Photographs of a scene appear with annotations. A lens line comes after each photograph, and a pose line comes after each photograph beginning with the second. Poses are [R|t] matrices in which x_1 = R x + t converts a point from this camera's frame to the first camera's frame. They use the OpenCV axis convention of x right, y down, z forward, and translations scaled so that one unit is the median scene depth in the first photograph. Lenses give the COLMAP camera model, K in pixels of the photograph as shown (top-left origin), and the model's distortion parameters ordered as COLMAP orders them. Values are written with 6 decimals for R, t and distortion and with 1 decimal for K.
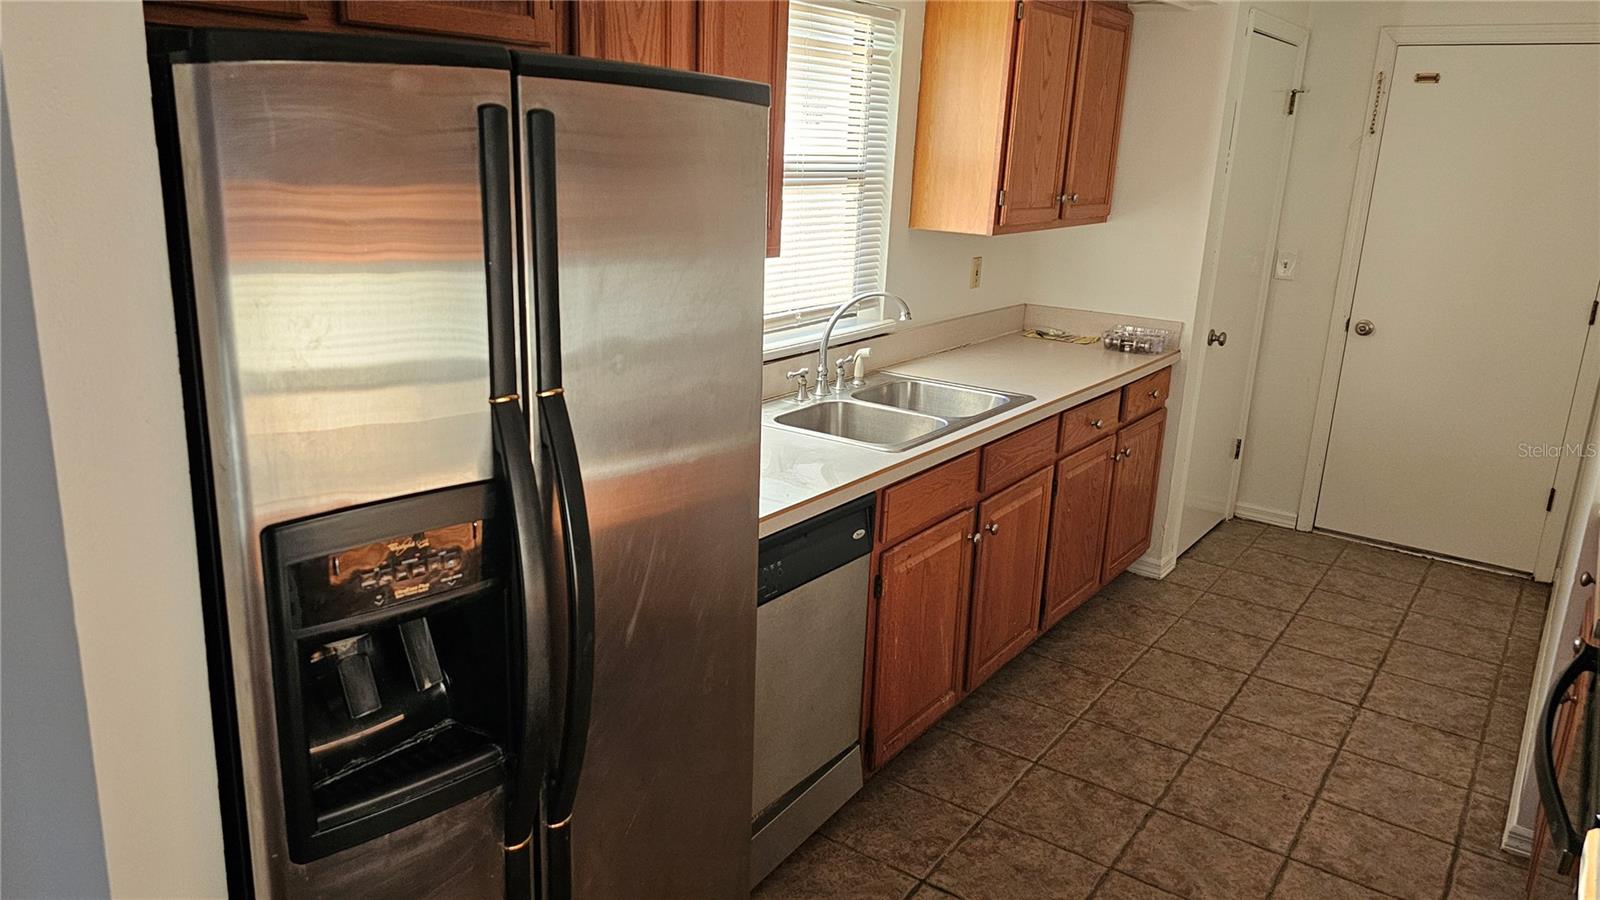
lens RADIAL K [[1131.8, 0, 769.7], [0, 1131.8, 442.2], [0, 0, 1]] dist [0.053376, -0.056904]
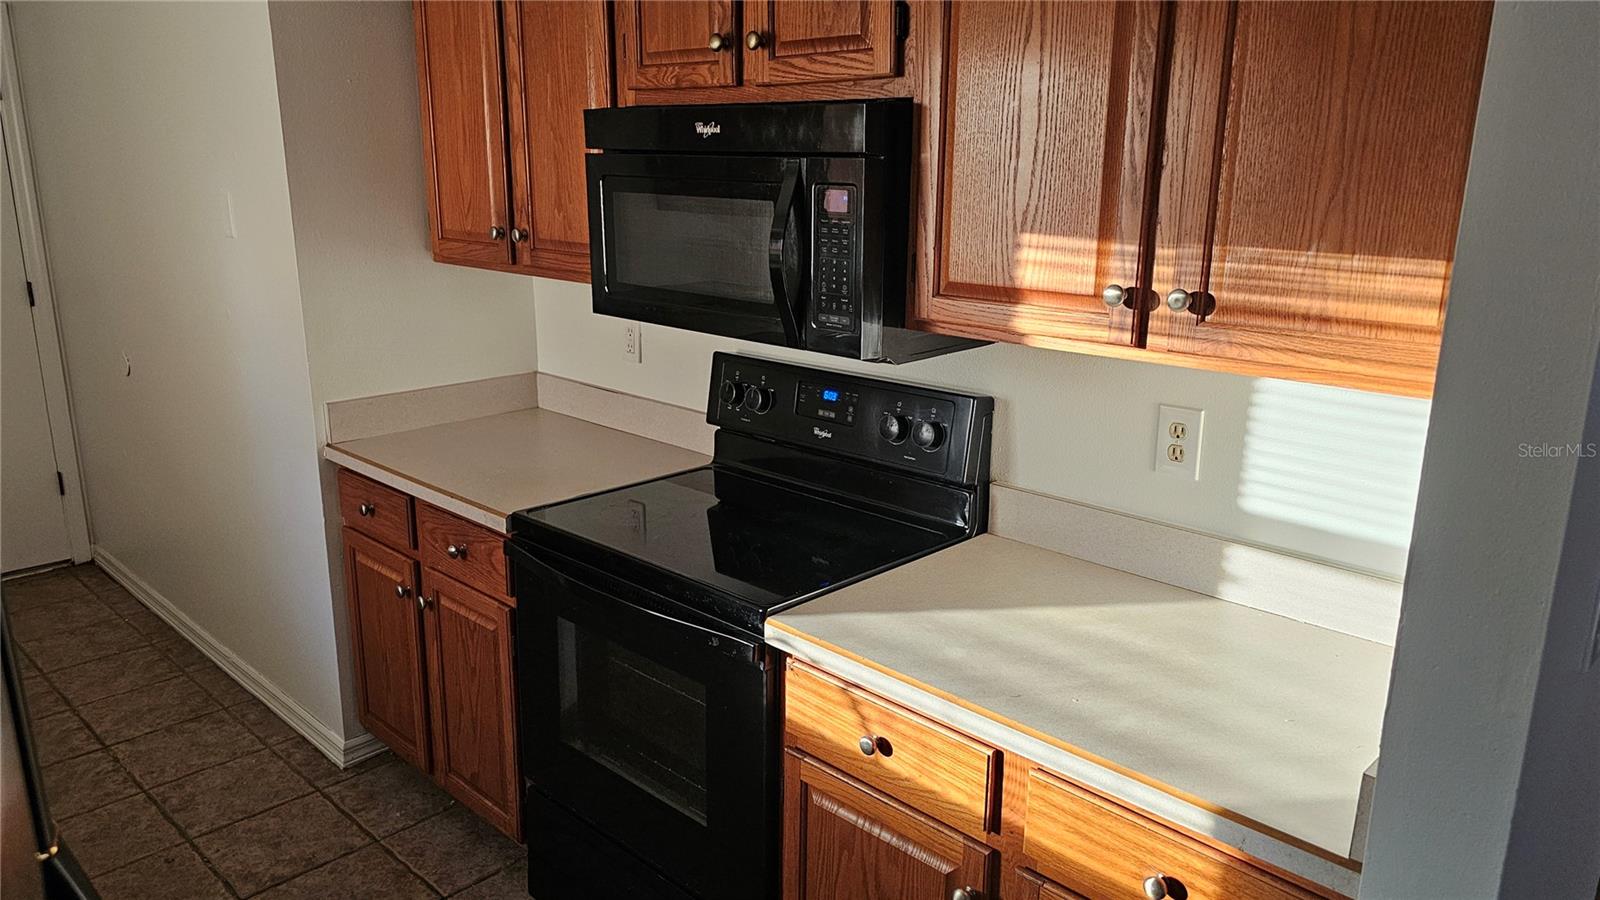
lens RADIAL K [[1131.8, 0, 814.1], [0, 1131.8, 443.8], [0, 0, 1]] dist [0.053376, -0.056904]
pose [[0.122422, -0.286921, 0.950100, -0.210792], [0.254605, 0.934343, 0.249356, -0.077773], [-0.959265, 0.211374, 0.187436, 0.228422]]
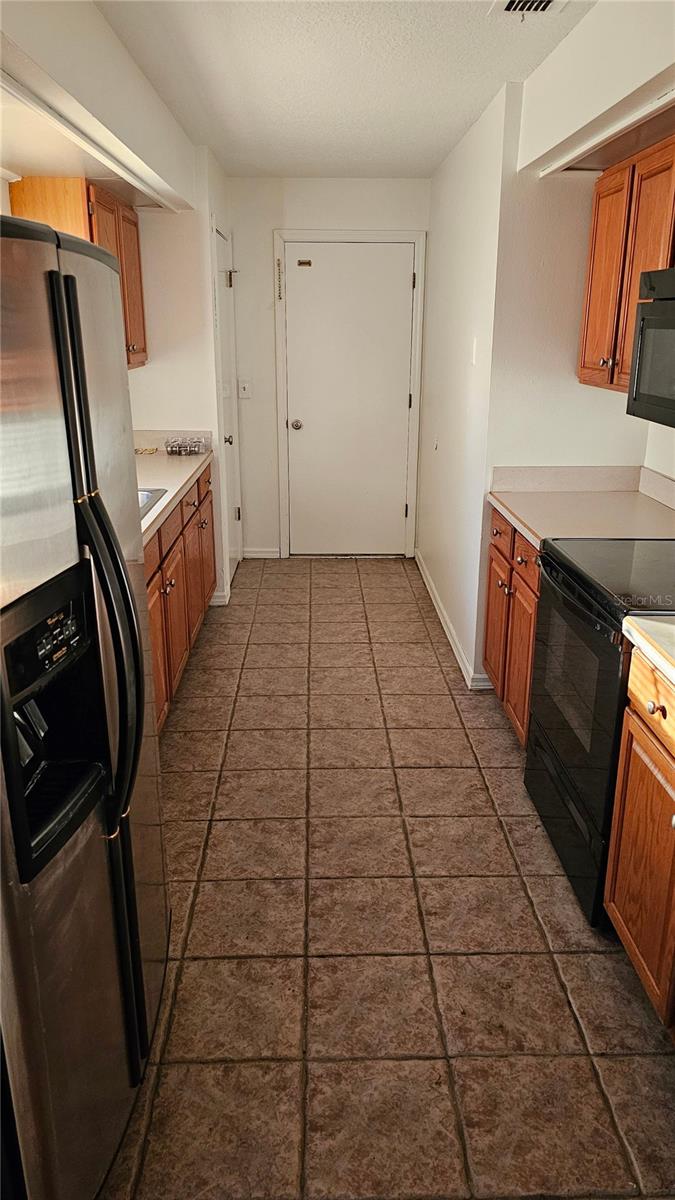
lens RADIAL K [[848.8, 0, 343.8], [0, 848.8, 595.8], [0, 0, 1]] dist [0.053376, -0.056904]
pose [[0.783815, -0.224107, 0.579146, -0.222561], [0.189220, 0.974453, 0.120986, 0.003161], [-0.591465, 0.014755, 0.806196, 0.008571]]
